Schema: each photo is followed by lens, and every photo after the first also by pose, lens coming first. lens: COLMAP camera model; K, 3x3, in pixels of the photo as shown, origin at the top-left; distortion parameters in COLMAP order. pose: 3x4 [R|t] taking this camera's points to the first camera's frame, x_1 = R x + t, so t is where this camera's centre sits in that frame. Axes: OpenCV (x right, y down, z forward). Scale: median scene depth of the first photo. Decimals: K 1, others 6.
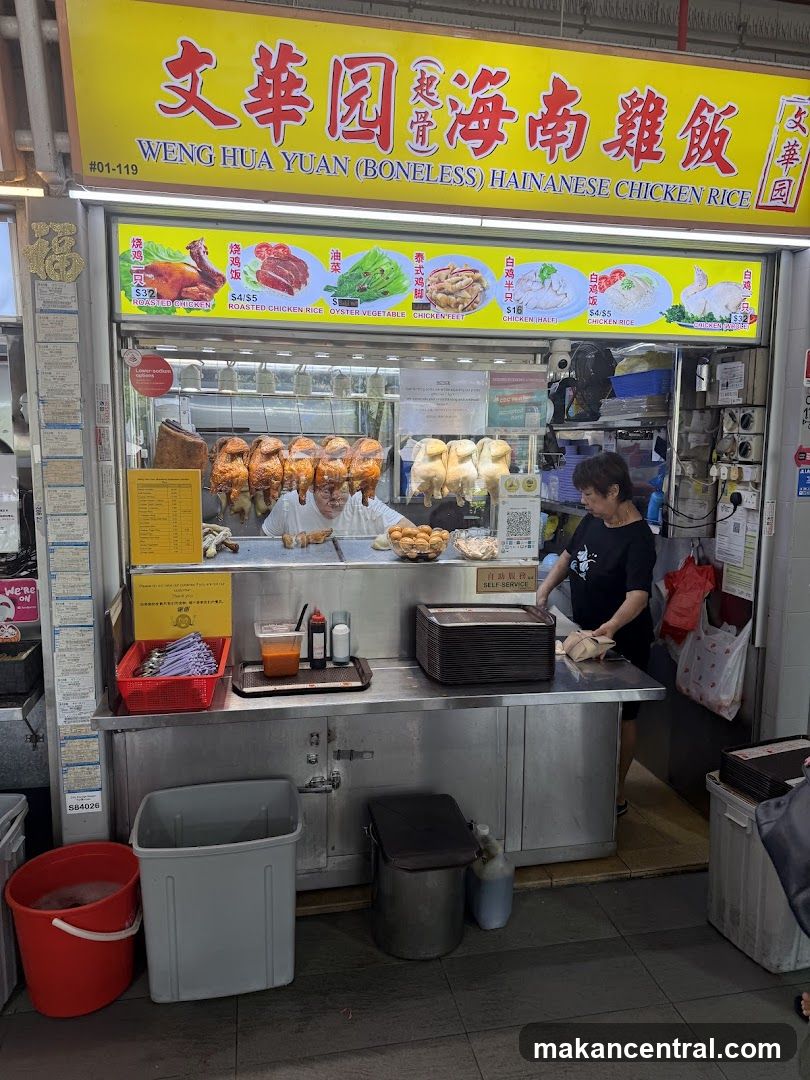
lens RADIAL K [[752.9, 0, 405.0], [0, 752.9, 540.0], [0, 0, 1]] dist [0.079553, -0.123362]
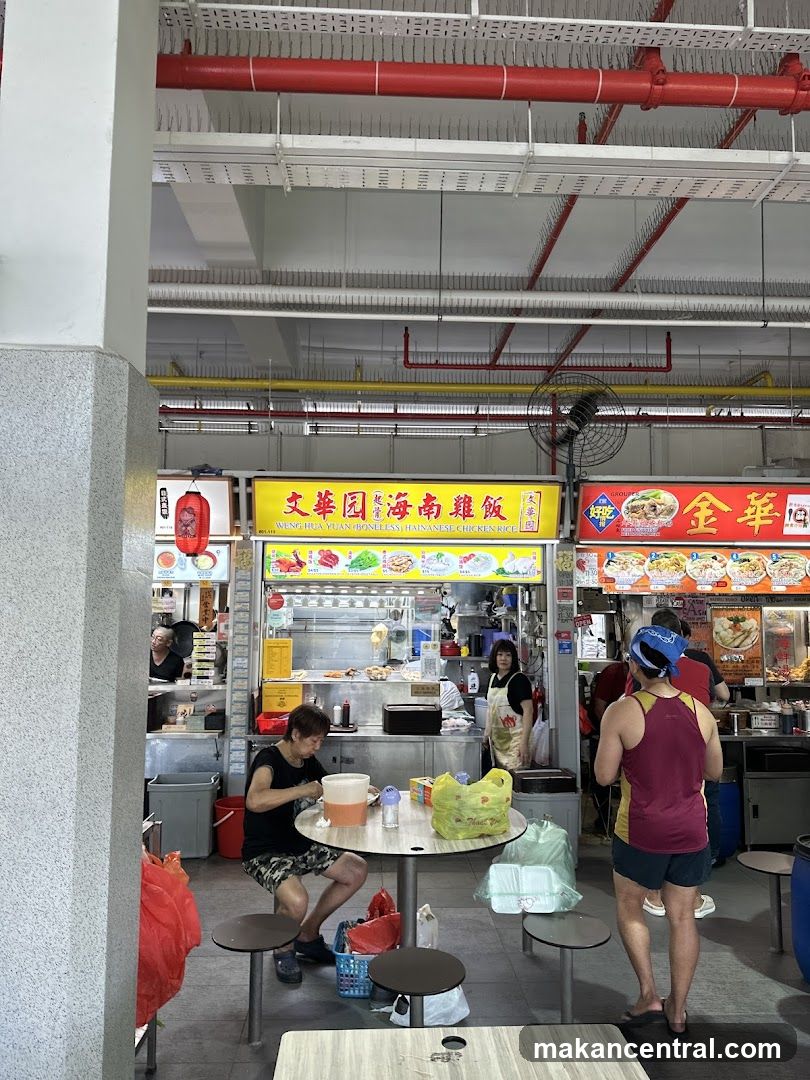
lens RADIAL K [[752.9, 0, 405.0], [0, 752.9, 540.0], [0, 0, 1]] dist [0.079553, -0.123362]
pose [[0.988730, -0.015997, -0.148852, 0.457692], [-0.019953, 0.971324, -0.236922, 0.167899], [0.148373, 0.237222, 0.960058, -1.362421]]
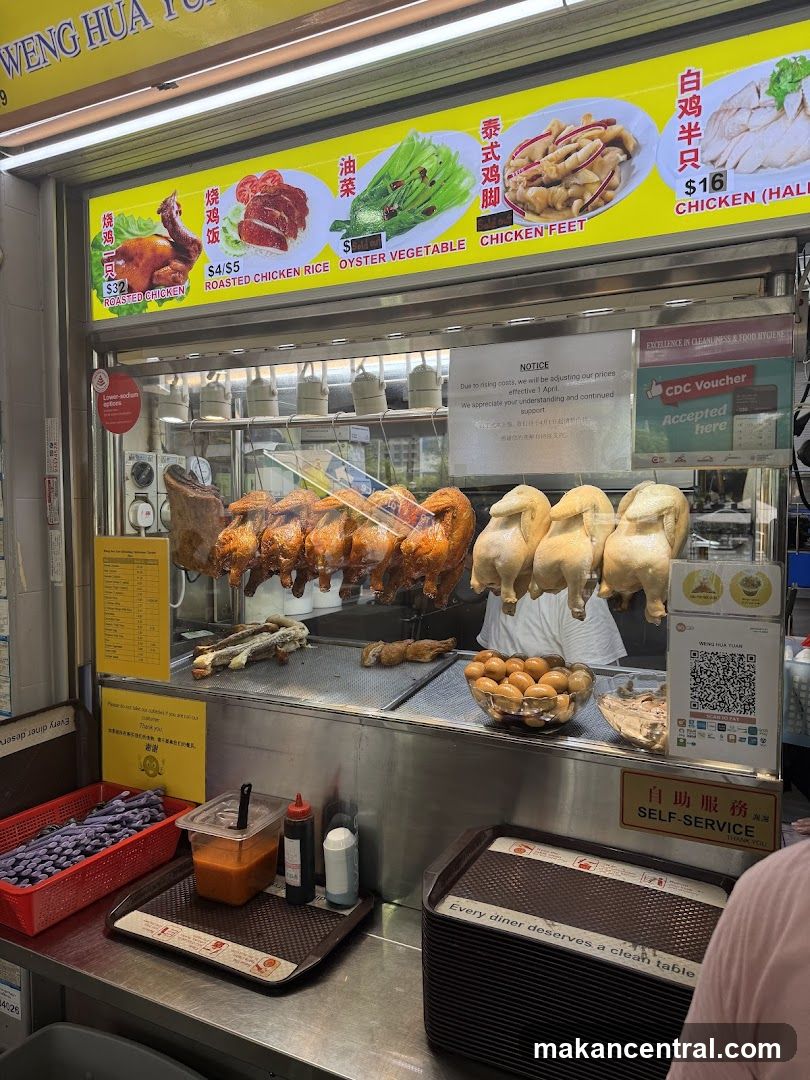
lens RADIAL K [[771.7, 0, 405.0], [0, 771.7, 540.0], [0, 0, 1]] dist [0.001414, -0.005862]
pose [[0.785194, 0.017399, -0.619005, 0.304212], [-0.080587, 0.993976, -0.074284, -0.058889], [0.613983, 0.108211, 0.781866, 0.609585]]
